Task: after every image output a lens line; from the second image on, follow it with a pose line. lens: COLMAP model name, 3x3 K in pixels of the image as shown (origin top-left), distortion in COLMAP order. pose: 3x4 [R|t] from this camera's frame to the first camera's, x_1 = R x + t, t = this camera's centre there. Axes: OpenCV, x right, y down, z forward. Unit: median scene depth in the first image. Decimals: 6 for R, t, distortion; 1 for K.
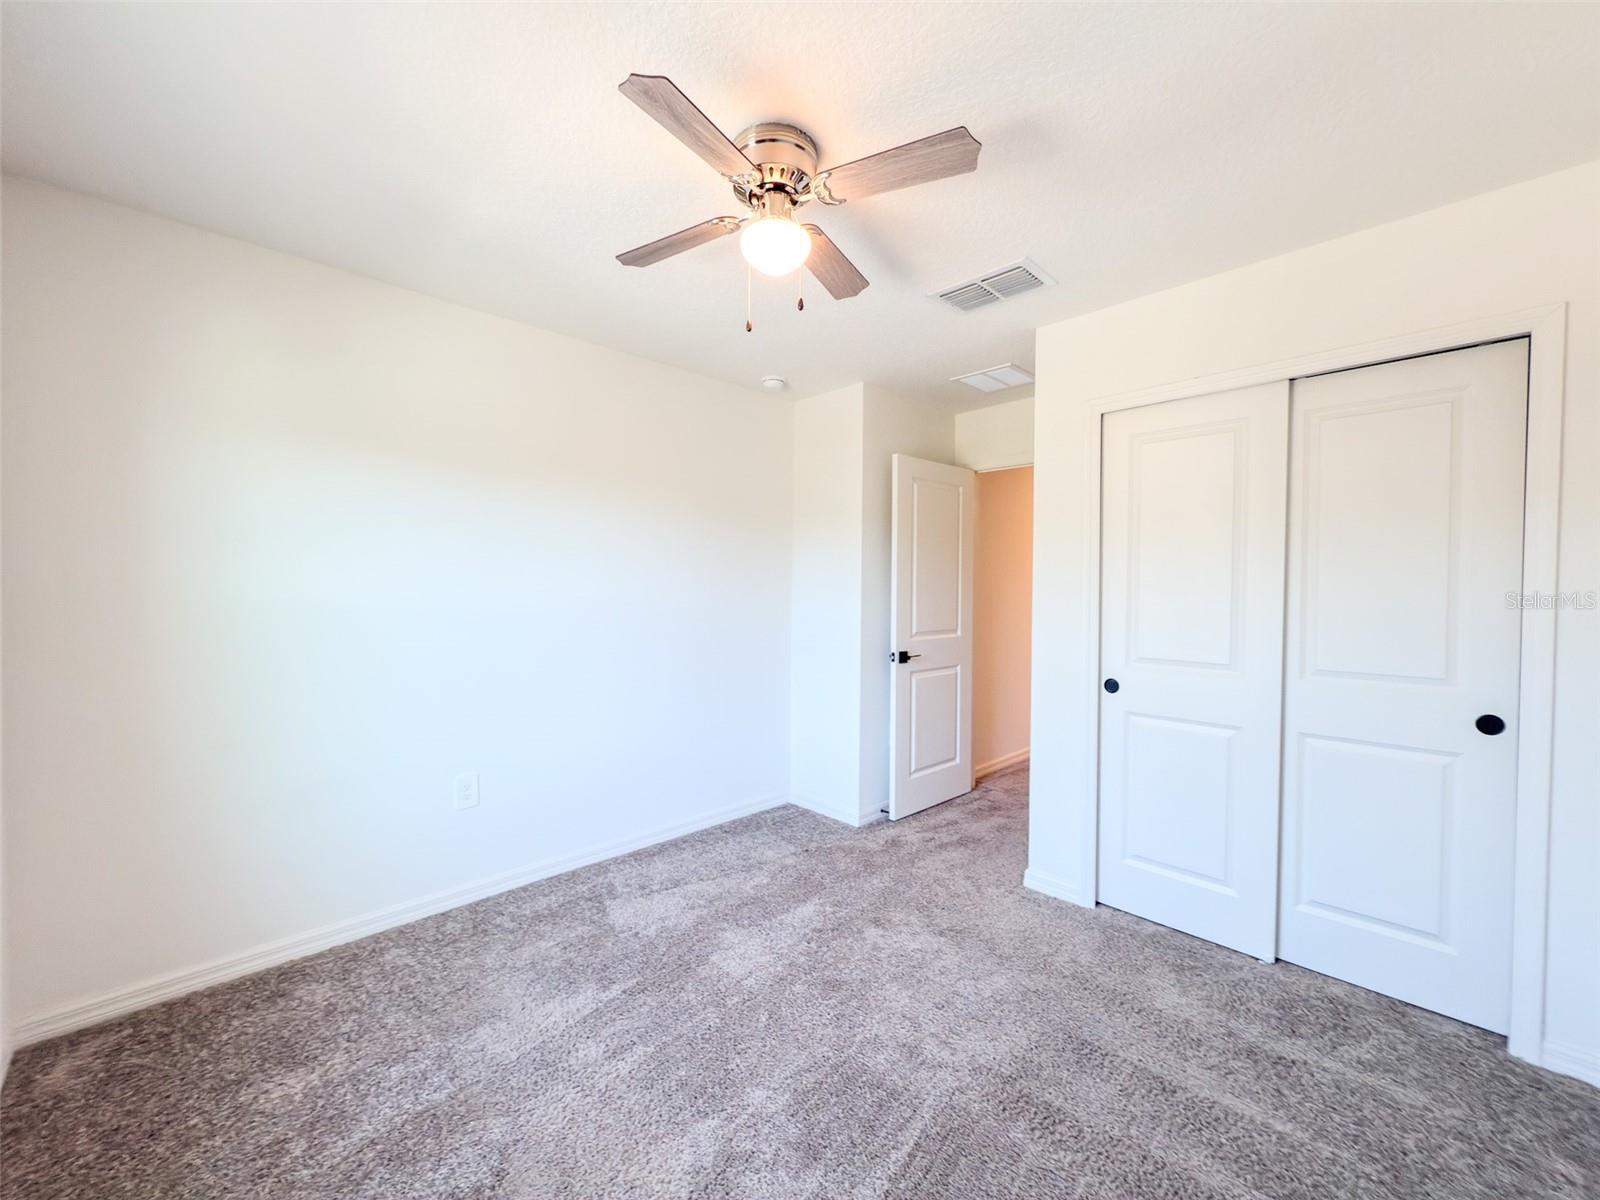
lens RADIAL K [[641.8, 0, 797.6], [0, 641.8, 594.7], [0, 0, 1]] dist [0.000952, 0.000052]
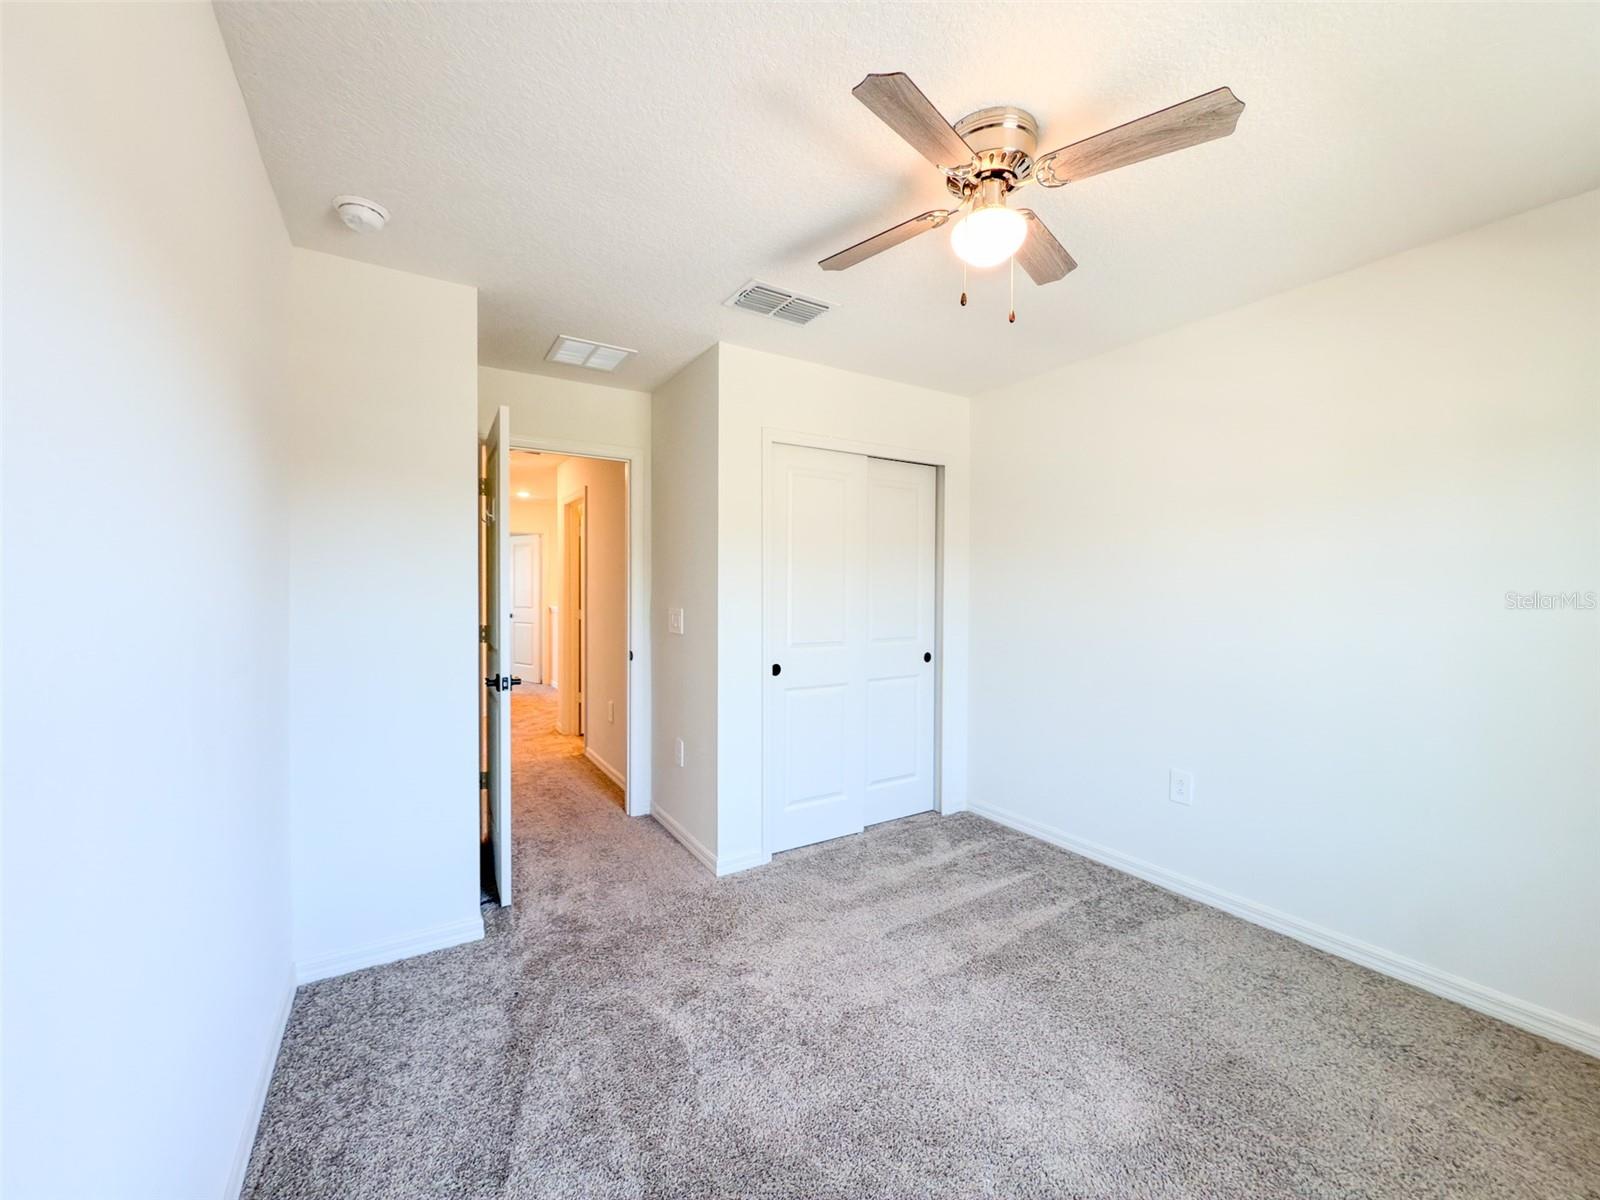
lens RADIAL K [[644.4, 0, 800.0], [0, 644.4, 600.0], [0, 0, 1]] dist [0.000362, 0.000321]
pose [[0.206620, -0.029500, 0.977976, -0.757695], [0.009904, 0.999557, 0.028059, -0.027327], [-0.978371, 0.003888, 0.206821, 0.784130]]
